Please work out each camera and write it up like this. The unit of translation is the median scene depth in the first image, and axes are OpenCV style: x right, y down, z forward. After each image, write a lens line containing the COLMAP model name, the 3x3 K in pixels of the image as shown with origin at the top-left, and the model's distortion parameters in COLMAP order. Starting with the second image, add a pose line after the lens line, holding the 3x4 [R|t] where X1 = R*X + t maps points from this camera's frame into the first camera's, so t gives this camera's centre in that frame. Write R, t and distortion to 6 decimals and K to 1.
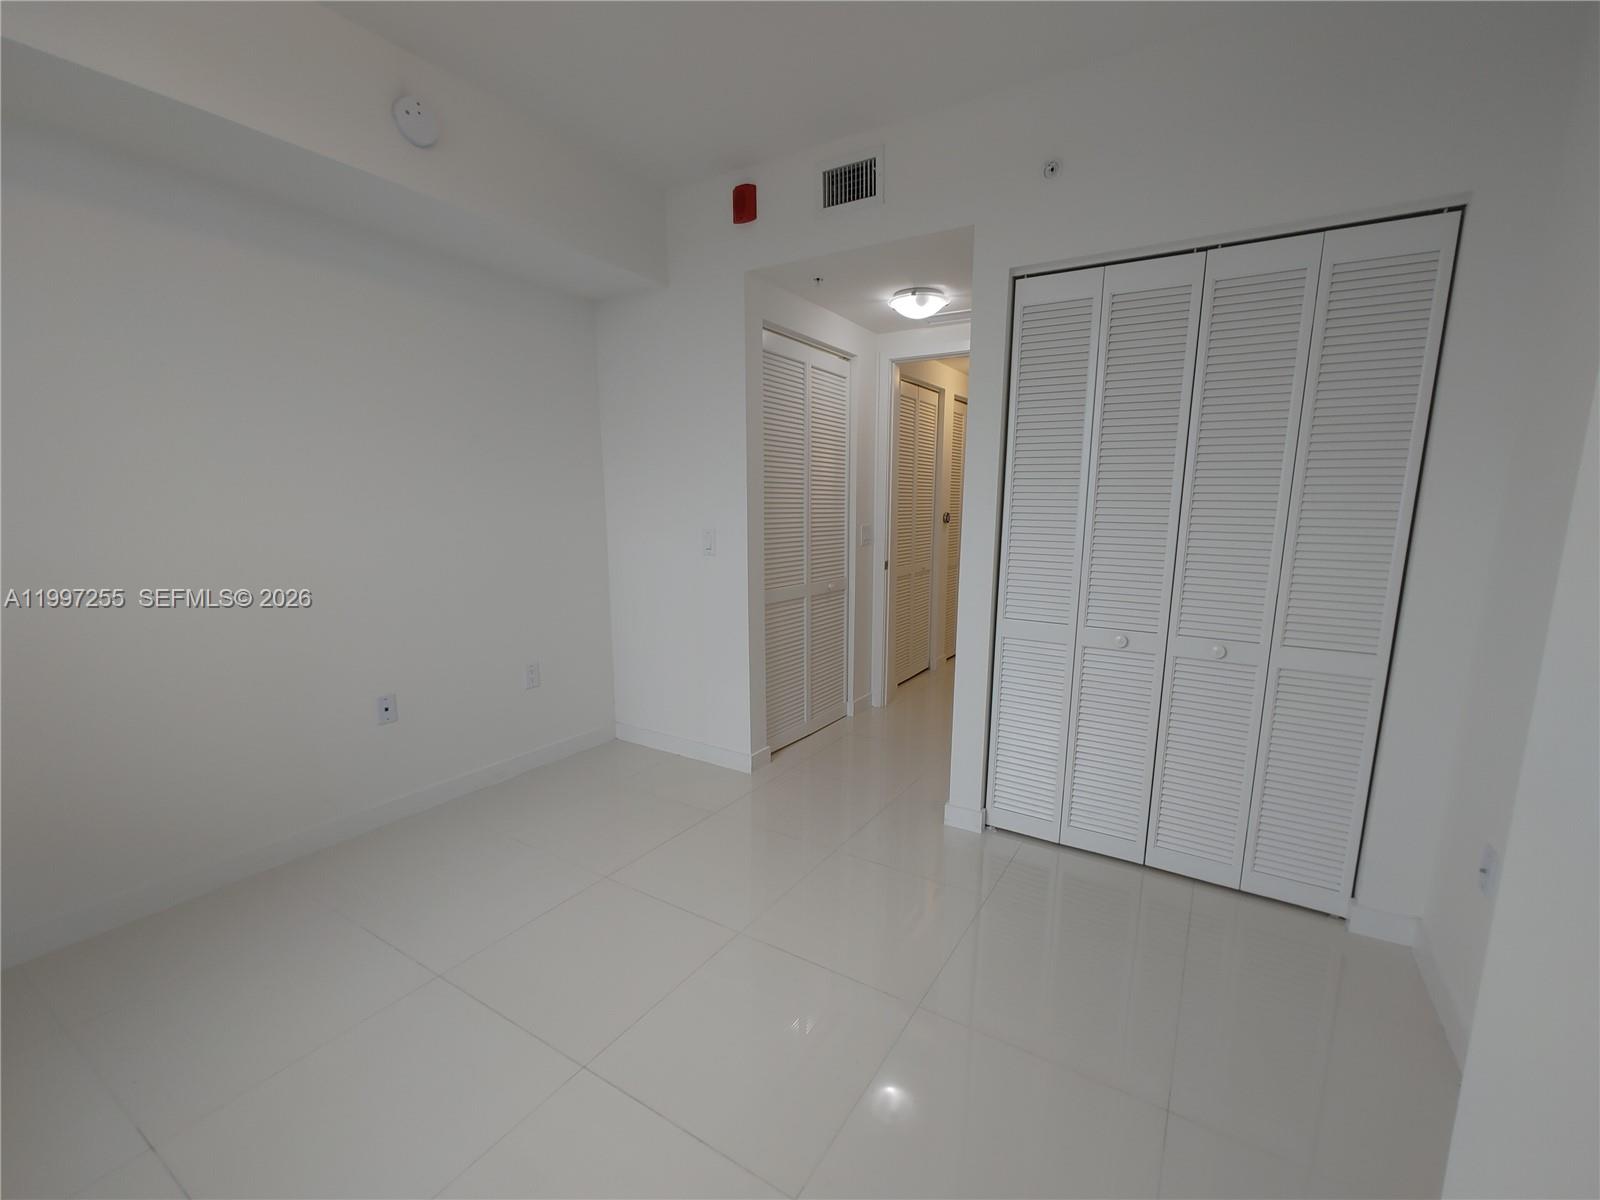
lens RADIAL K [[679.3, 0, 815.1], [0, 679.3, 621.3], [0, 0, 1]] dist [-0.001780, 0.000327]
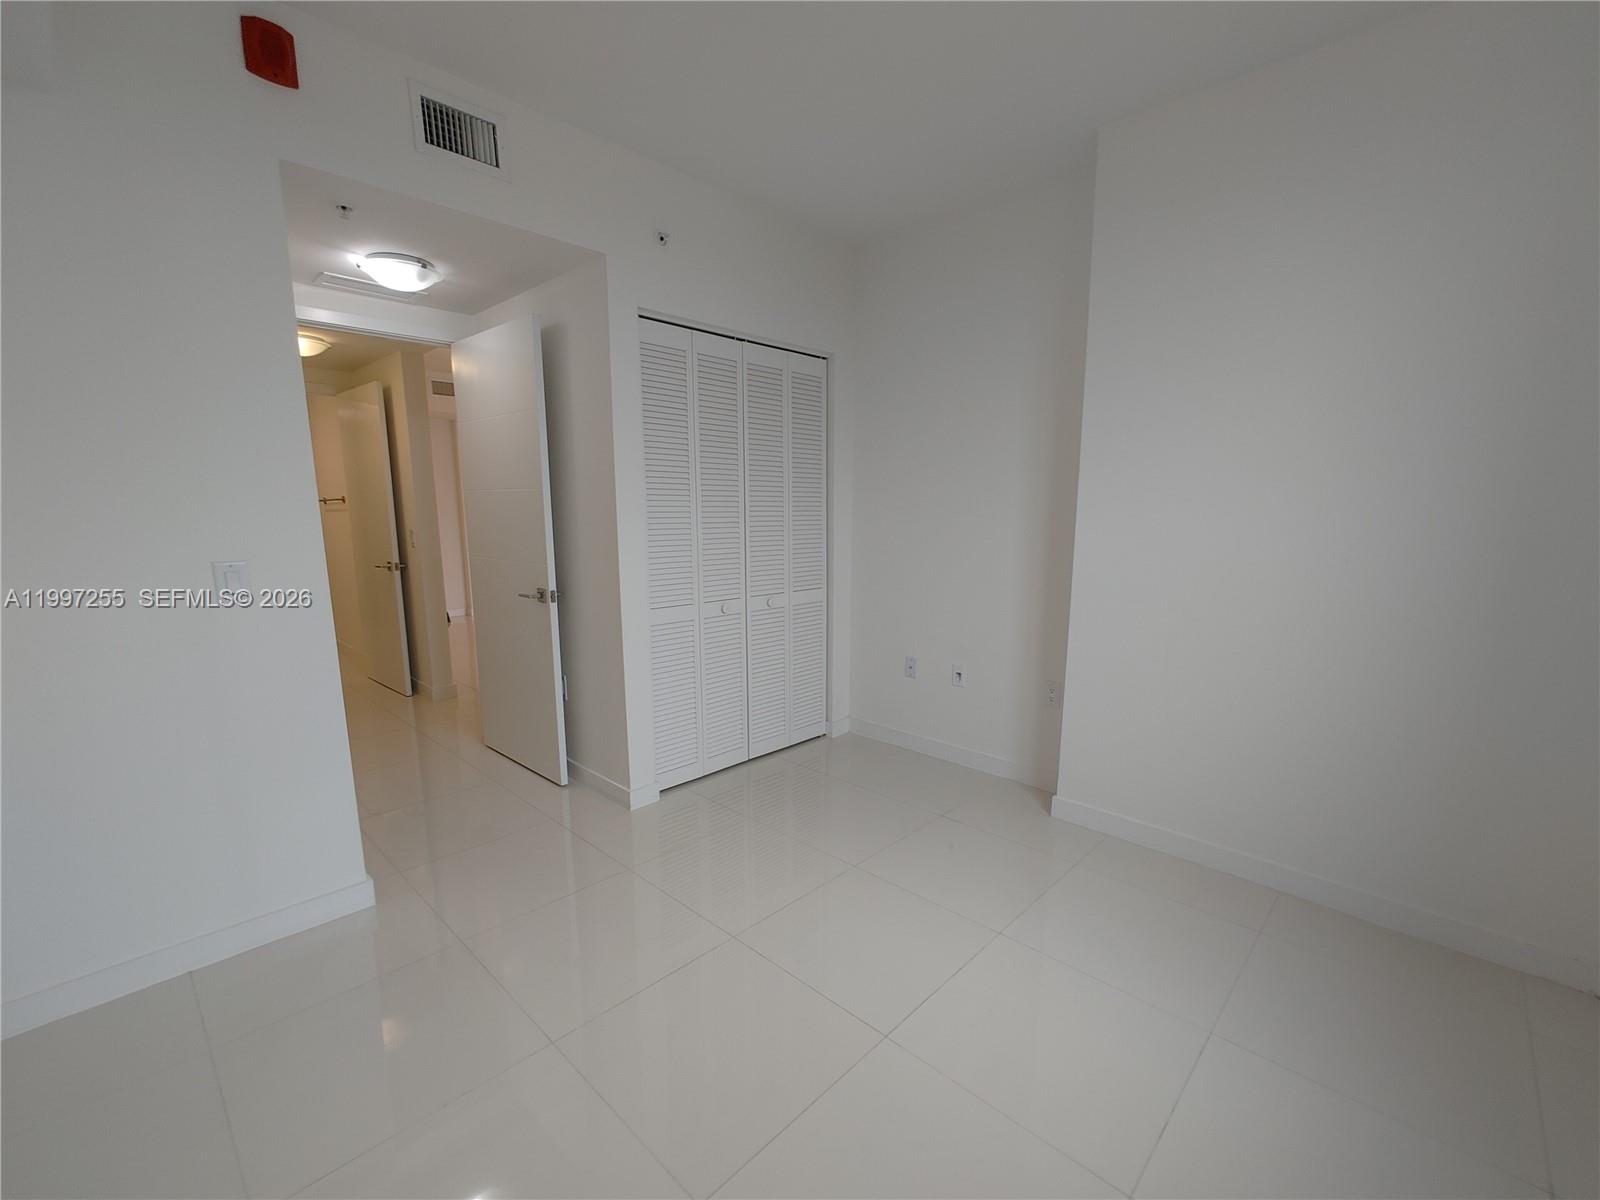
lens RADIAL K [[679.3, 0, 815.1], [0, 679.3, 621.3], [0, 0, 1]] dist [-0.001780, 0.000327]
pose [[0.204335, -0.174299, 0.963259, -0.763881], [0.175606, 0.974584, 0.139097, -0.095046], [-0.963021, 0.140732, 0.229749, 0.462973]]
